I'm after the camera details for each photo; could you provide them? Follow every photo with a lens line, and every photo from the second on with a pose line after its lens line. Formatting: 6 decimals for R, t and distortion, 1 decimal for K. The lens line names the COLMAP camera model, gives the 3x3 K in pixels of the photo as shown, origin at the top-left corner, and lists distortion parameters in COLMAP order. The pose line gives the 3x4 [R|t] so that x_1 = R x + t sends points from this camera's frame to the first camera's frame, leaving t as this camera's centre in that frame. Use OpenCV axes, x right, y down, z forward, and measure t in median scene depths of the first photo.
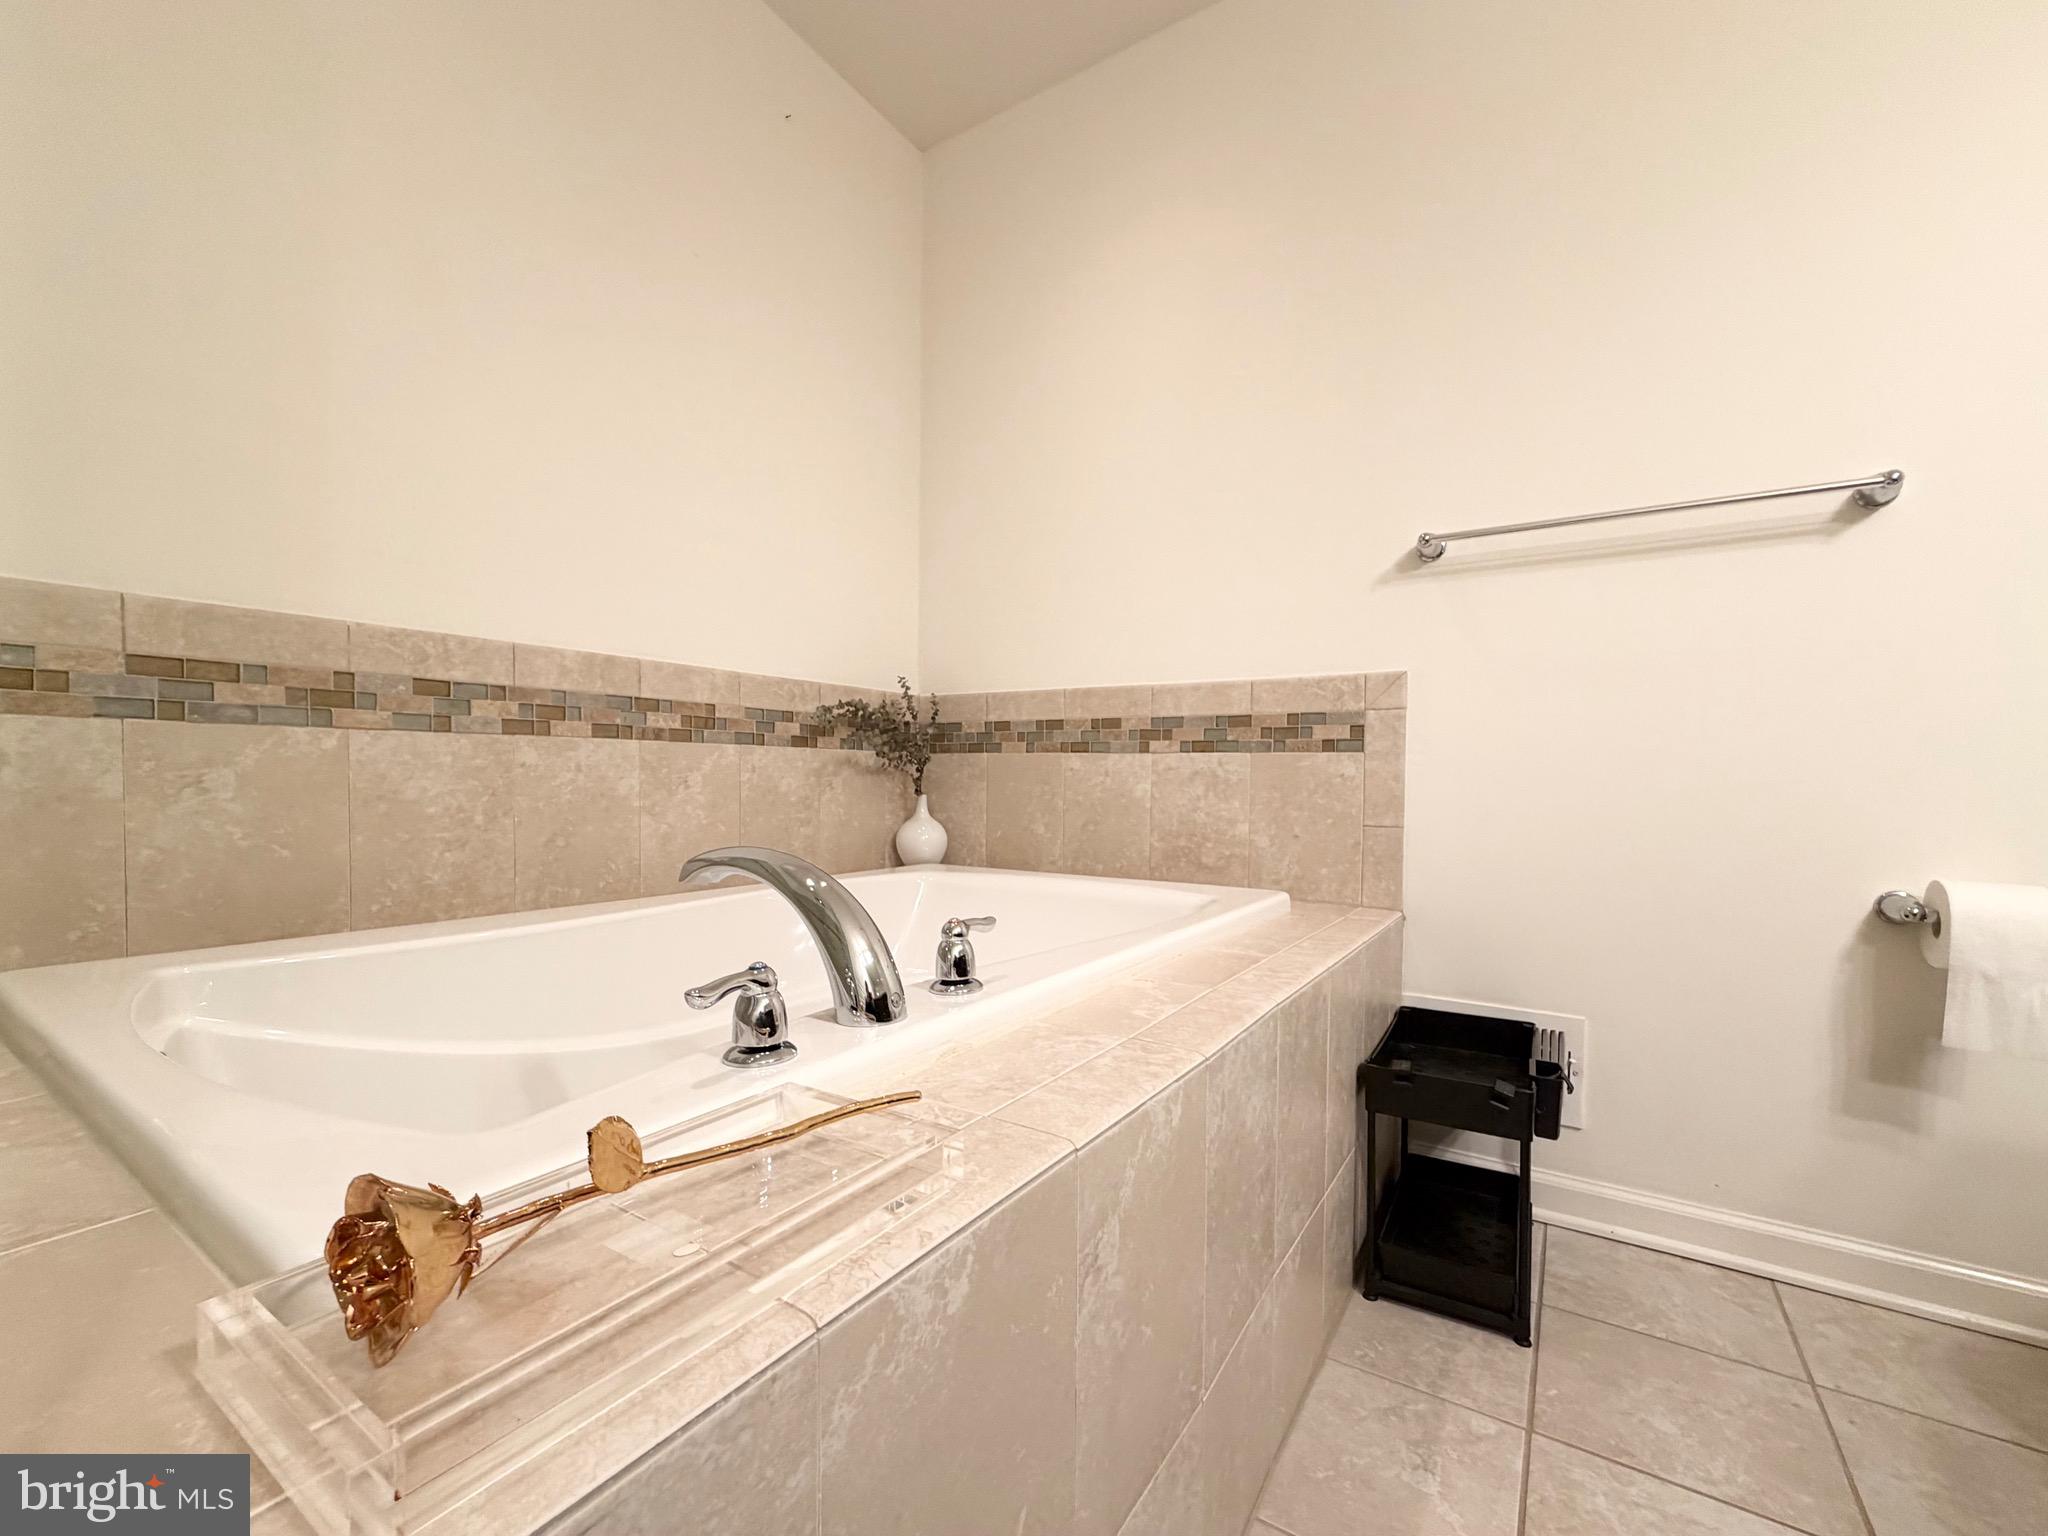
lens RADIAL K [[848.5, 0, 1024.0], [0, 848.5, 768.0], [0, 0, 1]] dist [0.000175, 0.000202]
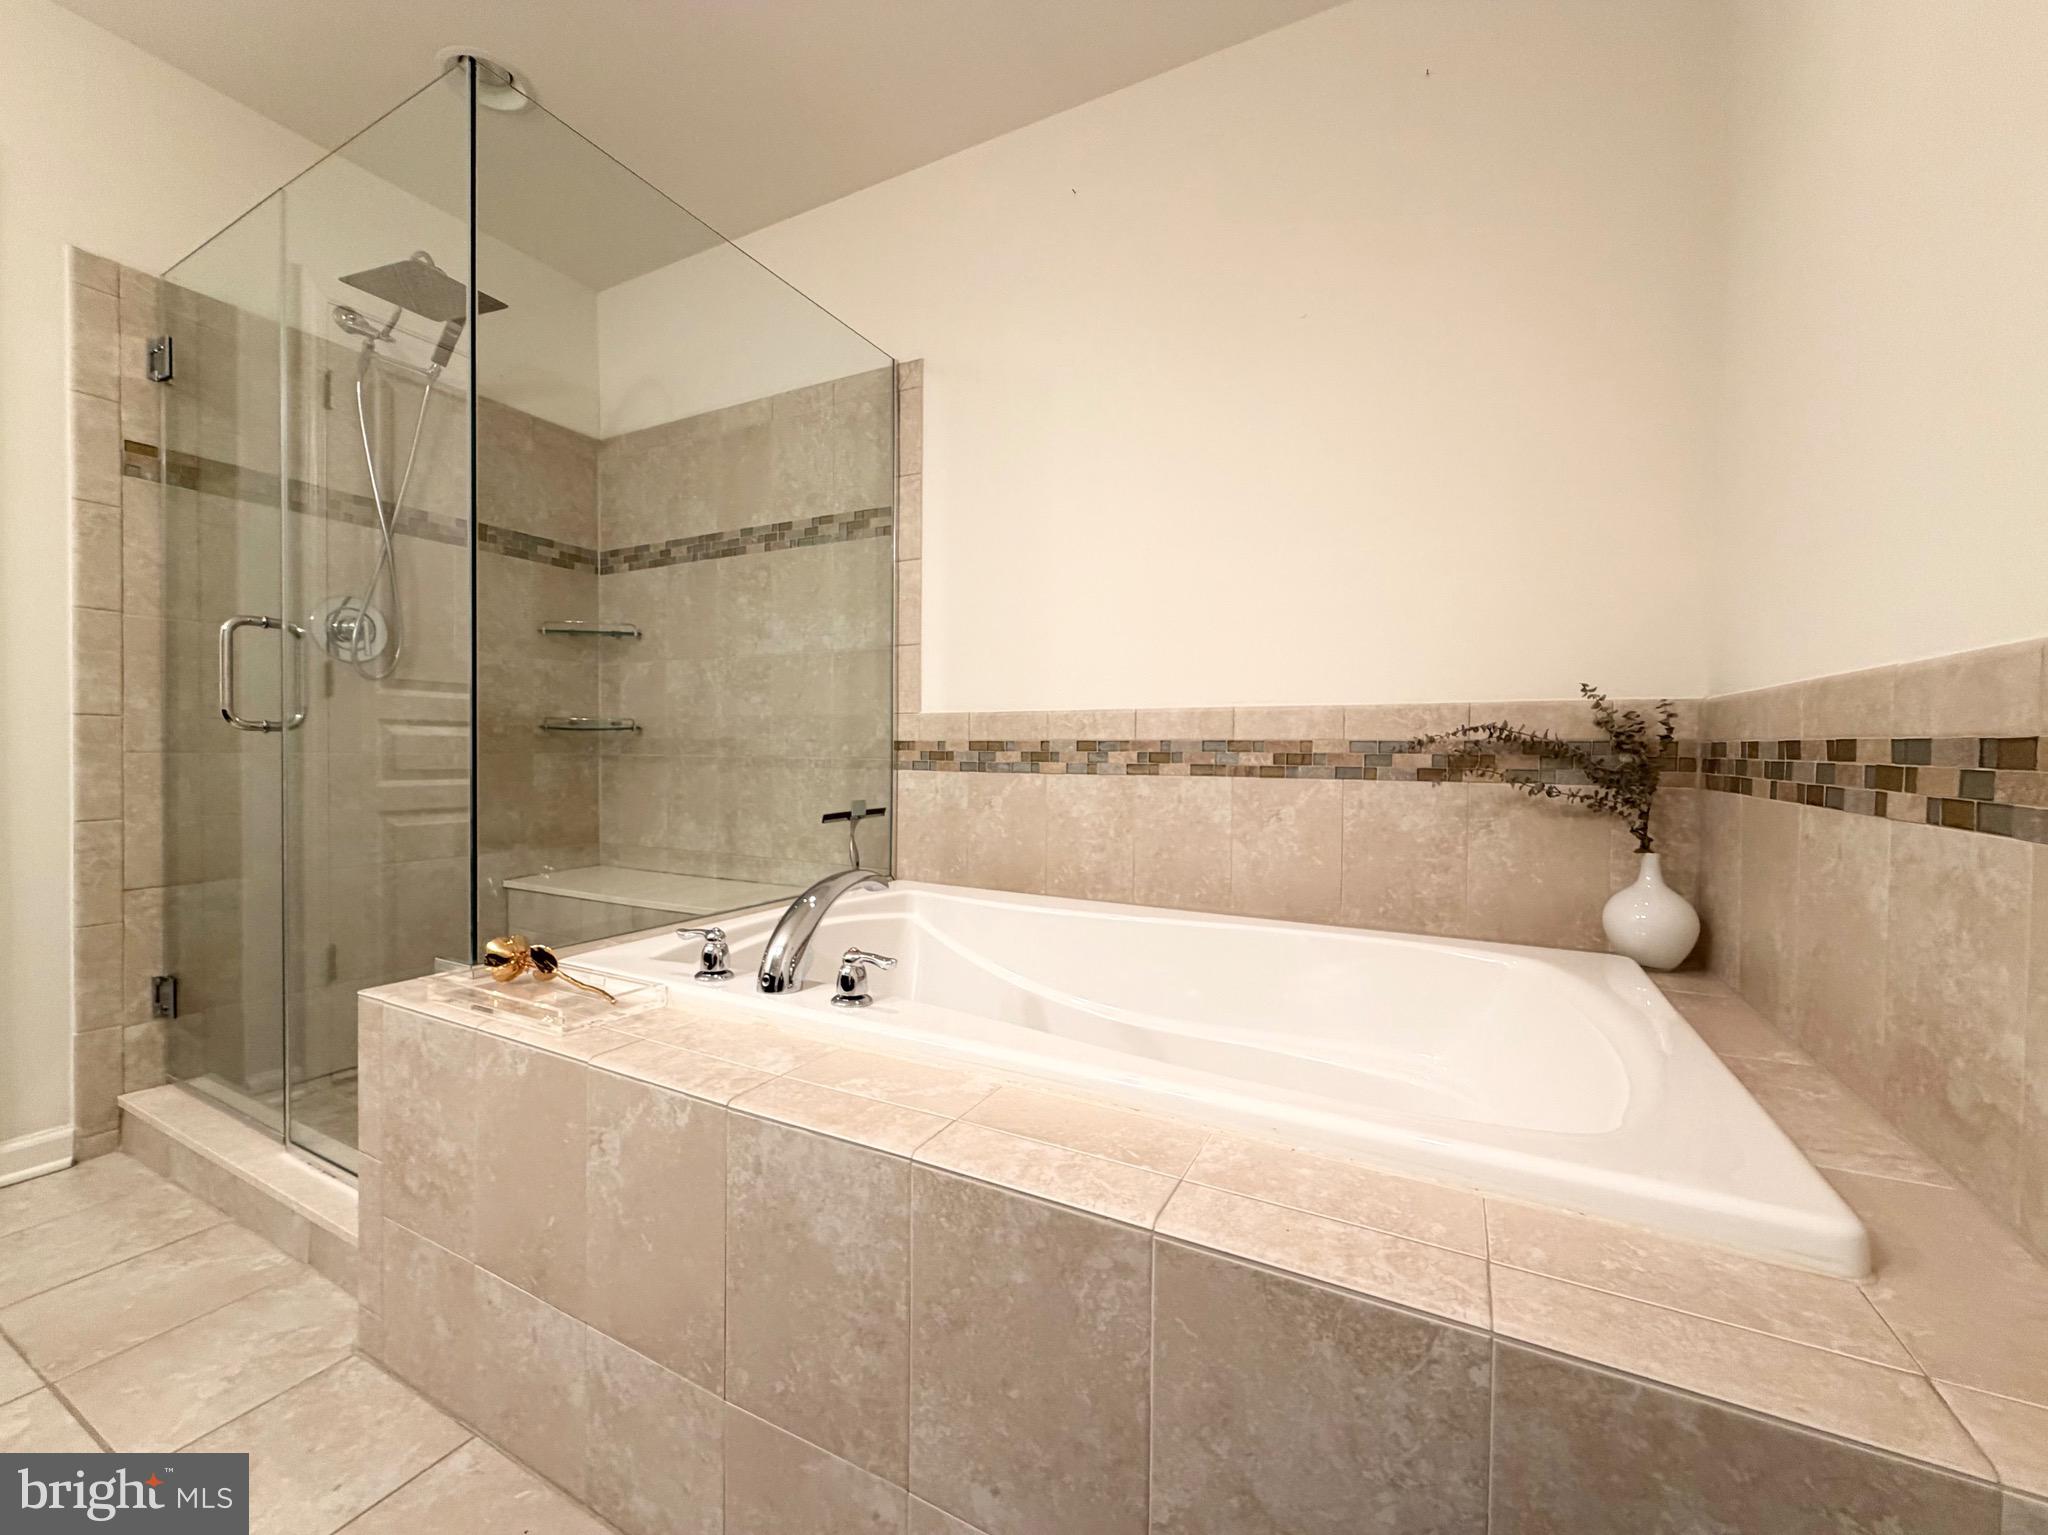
lens RADIAL K [[816.8, 0, 1020.7], [0, 816.8, 757.3], [0, 0, 1]] dist [0.002356, 0.000105]
pose [[0.096397, 0.000617, -0.995343, 0.656171], [0.003630, 0.999993, 0.000971, -0.064041], [0.995336, -0.003706, 0.096394, 0.622542]]
